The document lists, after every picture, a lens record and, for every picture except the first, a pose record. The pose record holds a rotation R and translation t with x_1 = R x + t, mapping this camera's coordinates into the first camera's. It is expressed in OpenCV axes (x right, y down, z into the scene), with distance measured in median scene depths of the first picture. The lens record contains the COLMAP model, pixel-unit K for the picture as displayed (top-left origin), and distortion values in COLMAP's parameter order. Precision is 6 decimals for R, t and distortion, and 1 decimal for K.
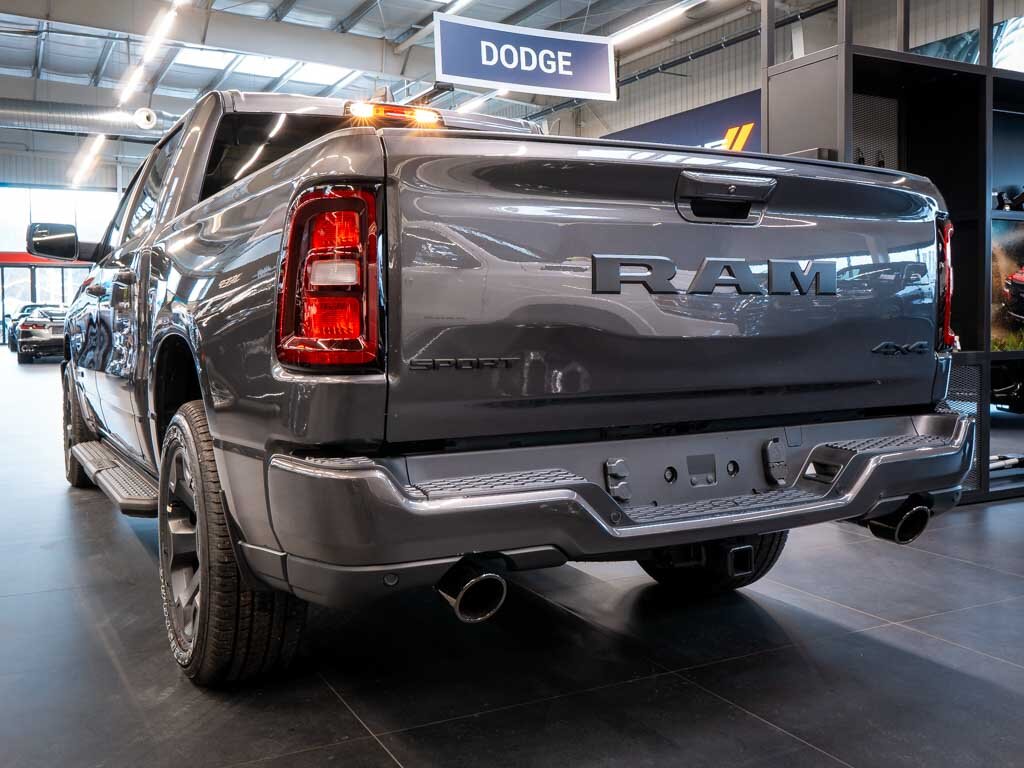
lens RADIAL K [[901.3, 0, 512.9], [0, 901.3, 316.3], [0, 0, 1]] dist [-0.001227, -0.003866]
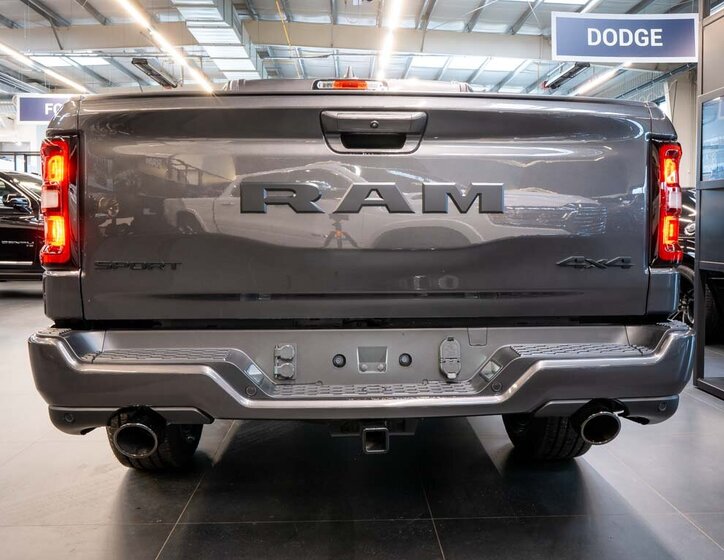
lens RADIAL K [[606.6, 0, 362.1], [0, 606.6, 236.1], [0, 0, 1]] dist [-0.001475, -0.001092]
pose [[0.917077, 0.010958, -0.398560, 0.461066], [-0.005546, 0.999876, 0.014730, -0.005078], [0.398672, -0.011299, 0.917024, 0.226181]]
